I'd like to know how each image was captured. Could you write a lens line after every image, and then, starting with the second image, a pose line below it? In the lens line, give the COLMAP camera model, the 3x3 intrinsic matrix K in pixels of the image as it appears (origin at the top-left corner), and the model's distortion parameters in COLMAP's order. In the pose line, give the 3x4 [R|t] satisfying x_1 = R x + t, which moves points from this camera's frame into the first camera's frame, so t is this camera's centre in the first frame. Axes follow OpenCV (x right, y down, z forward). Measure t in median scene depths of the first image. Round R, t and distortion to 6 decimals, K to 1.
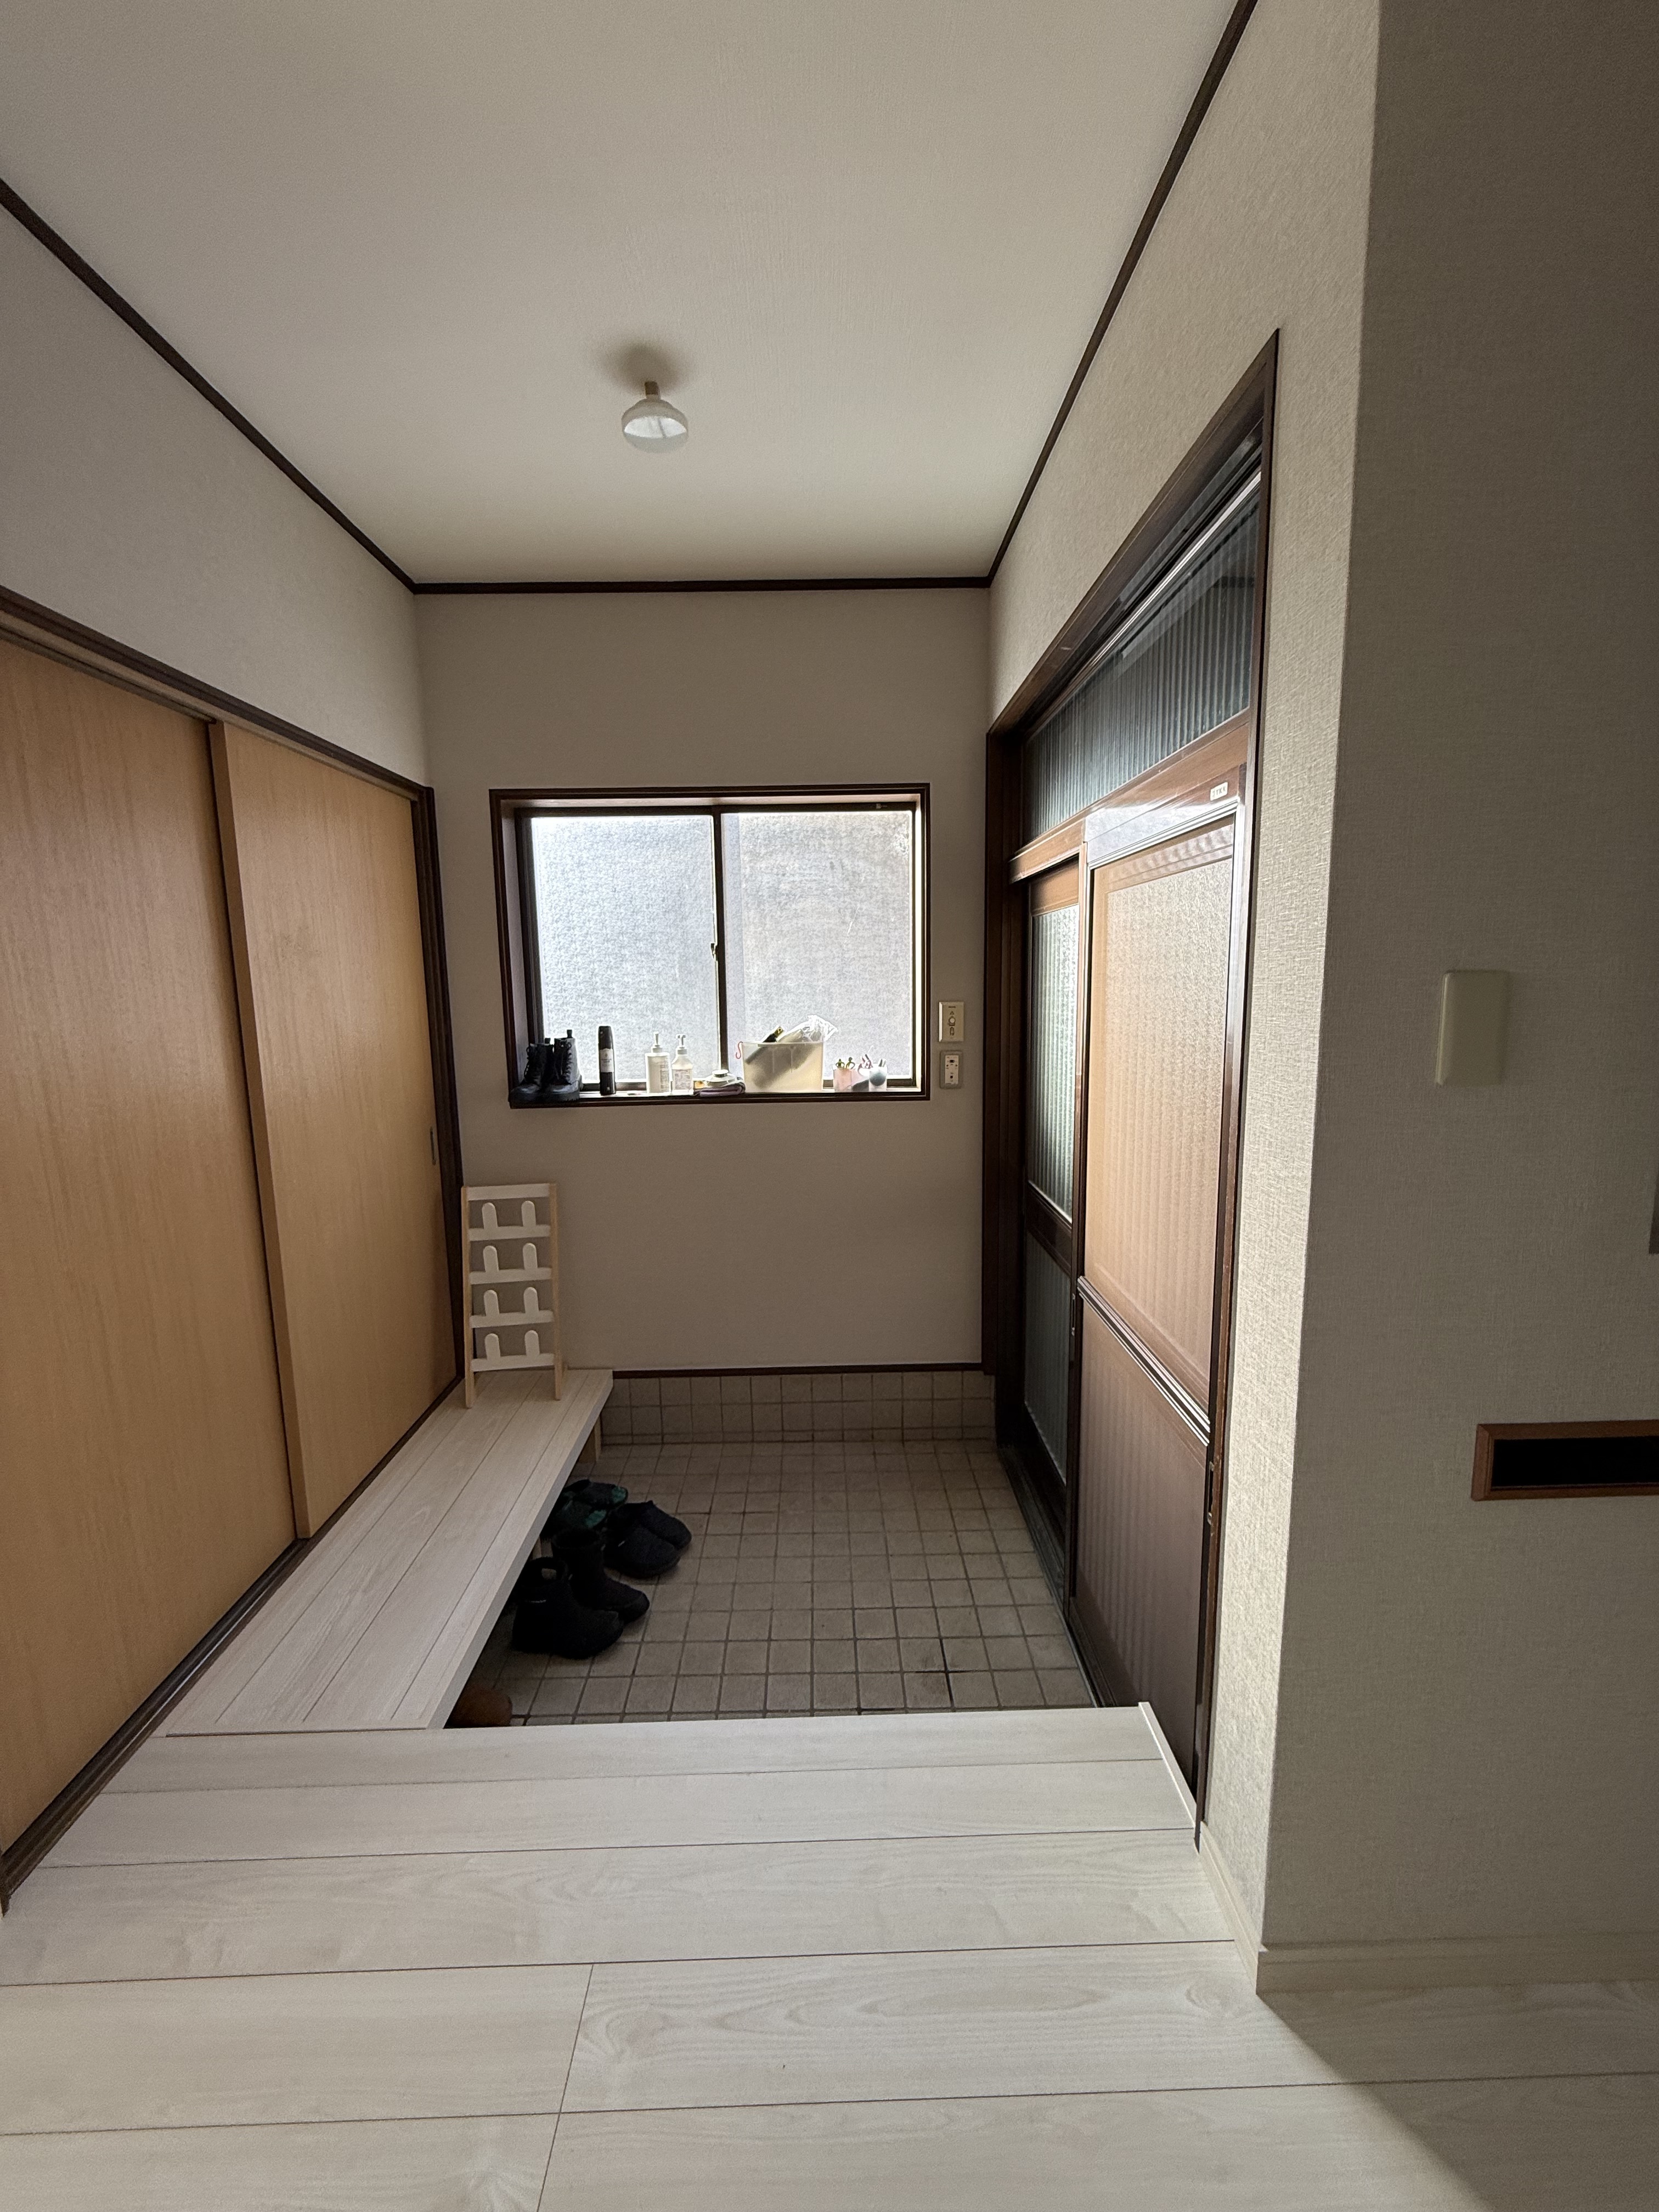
lens RADIAL K [[876.5, 0, 829.5], [0, 876.5, 1106.0], [0, 0, 1]] dist [0.000242, 0.000208]
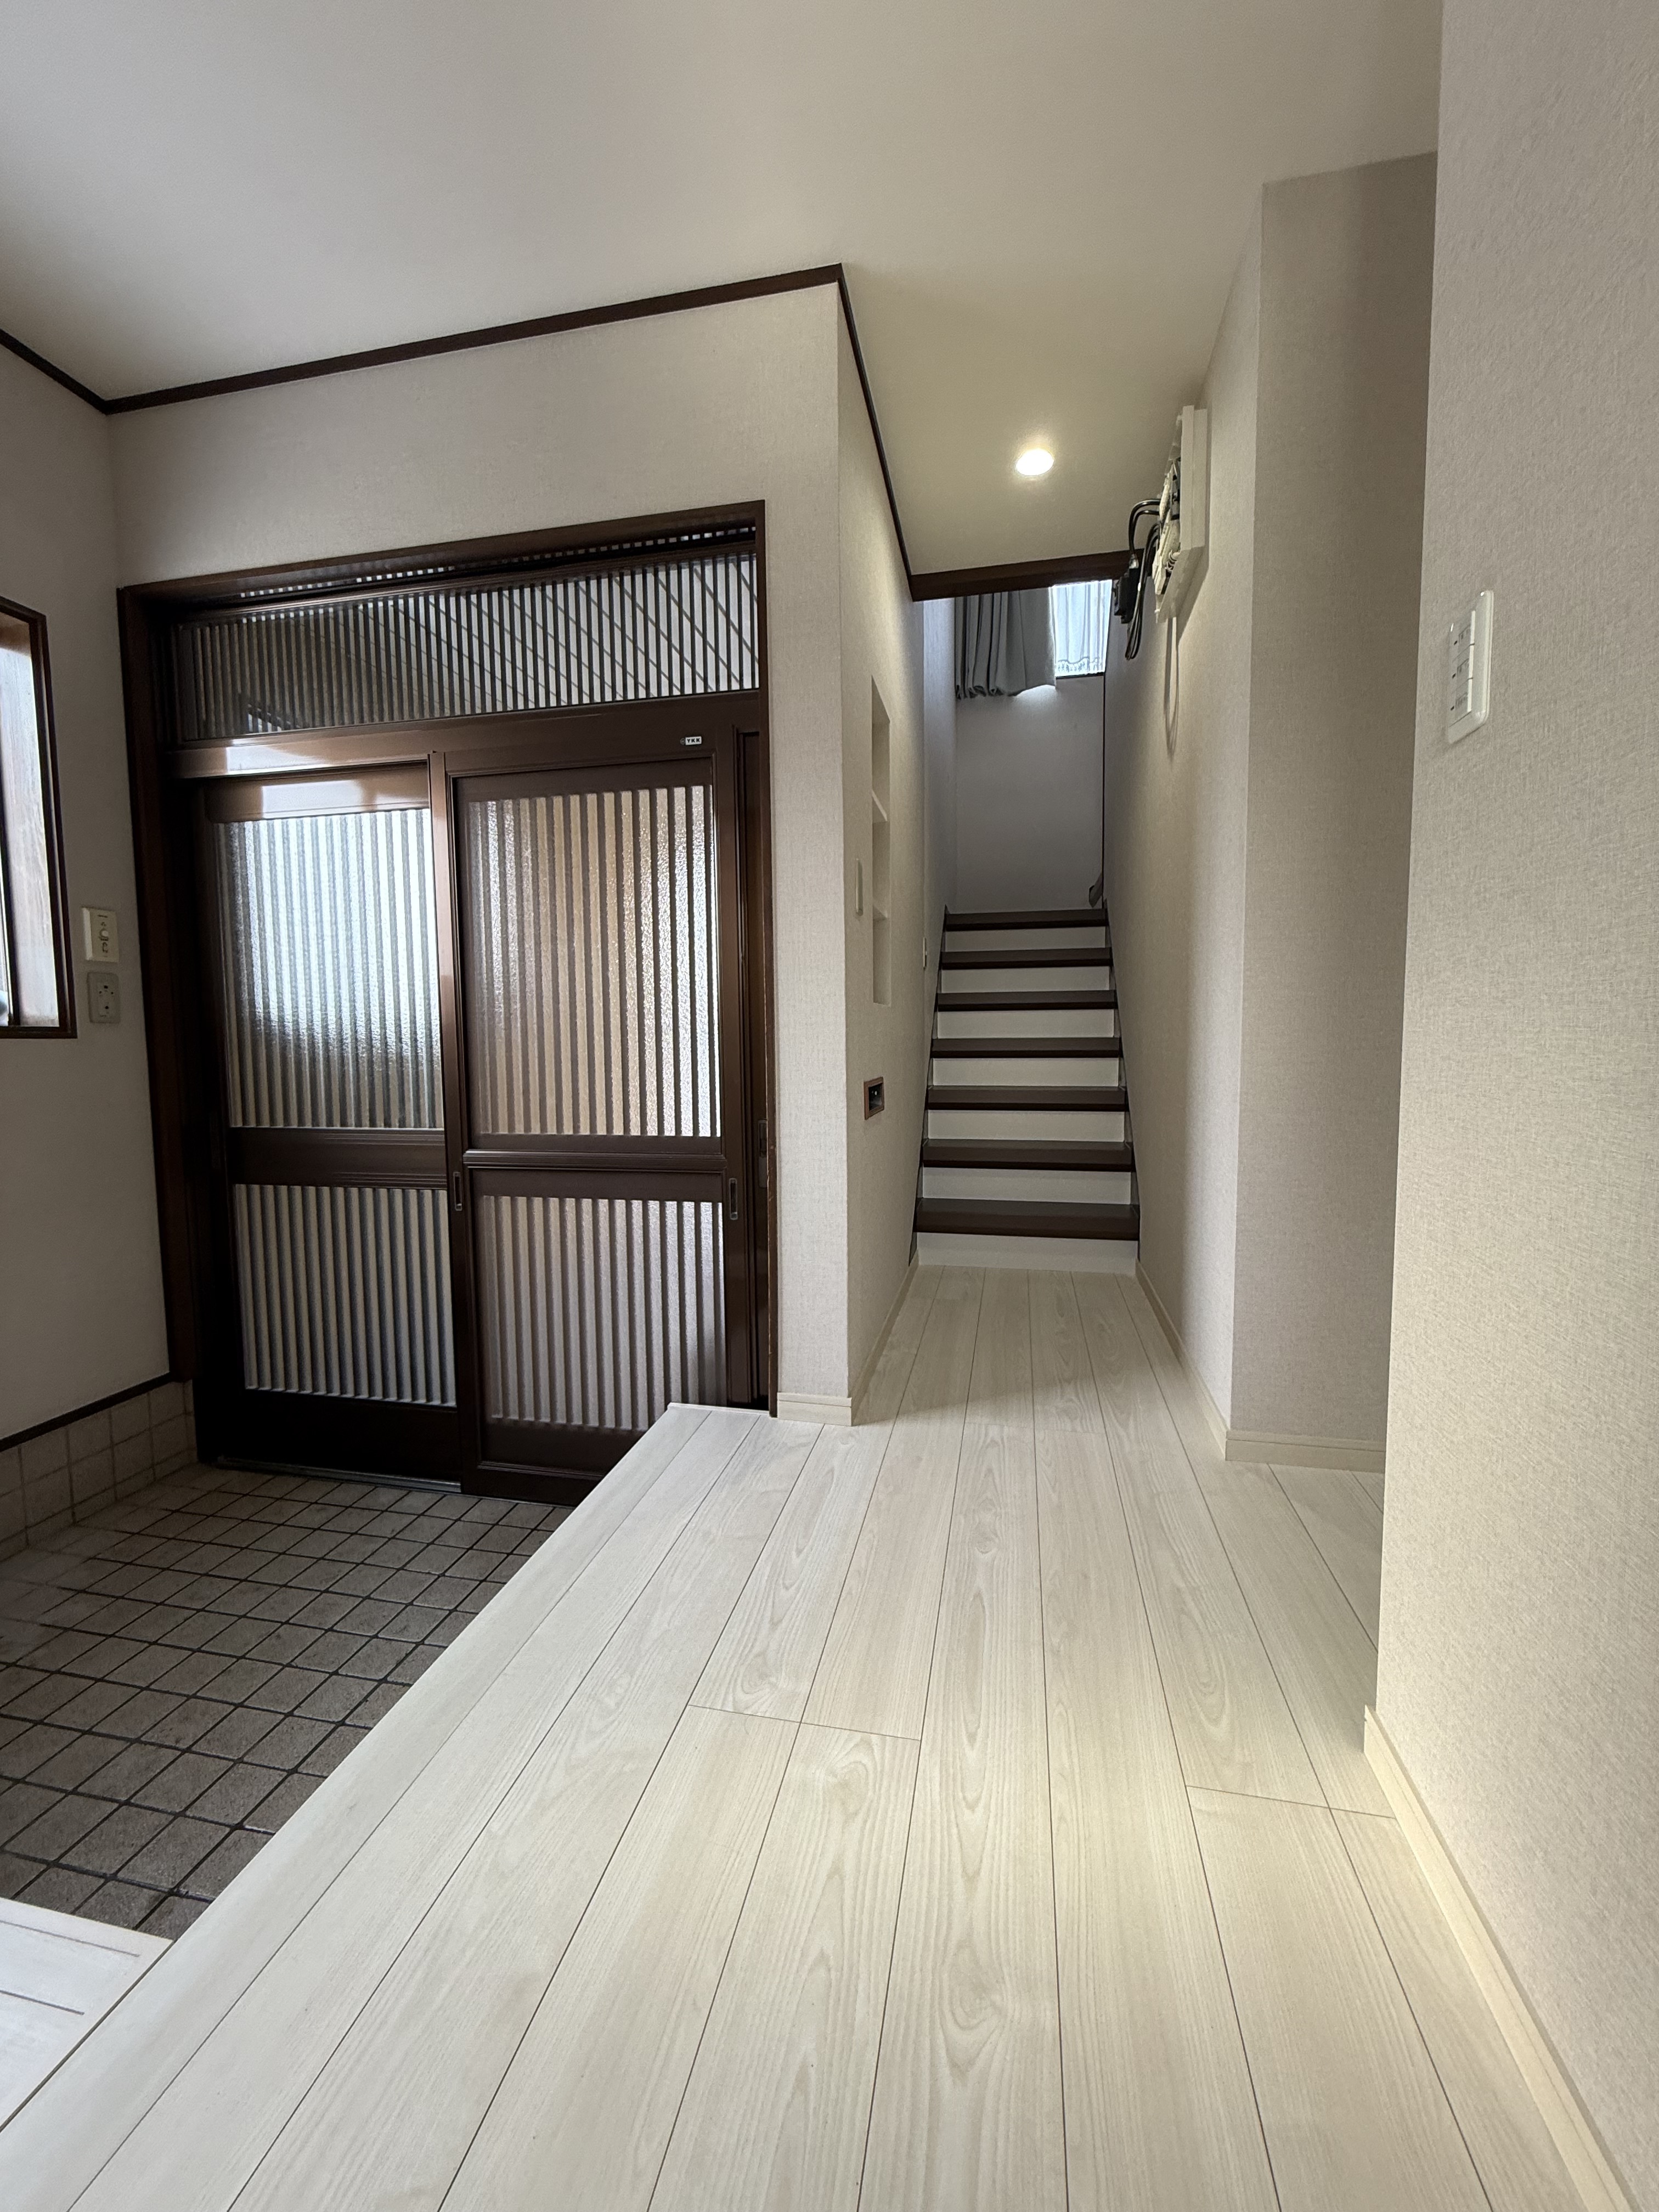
lens RADIAL K [[876.5, 0, 829.5], [0, 876.5, 1106.0], [0, 0, 1]] dist [0.000242, 0.000208]
pose [[0.228530, -0.064964, 0.971367, -0.533079], [0.147880, 0.988509, 0.031319, 0.139012], [-0.962240, 0.136489, 0.235511, 0.239396]]
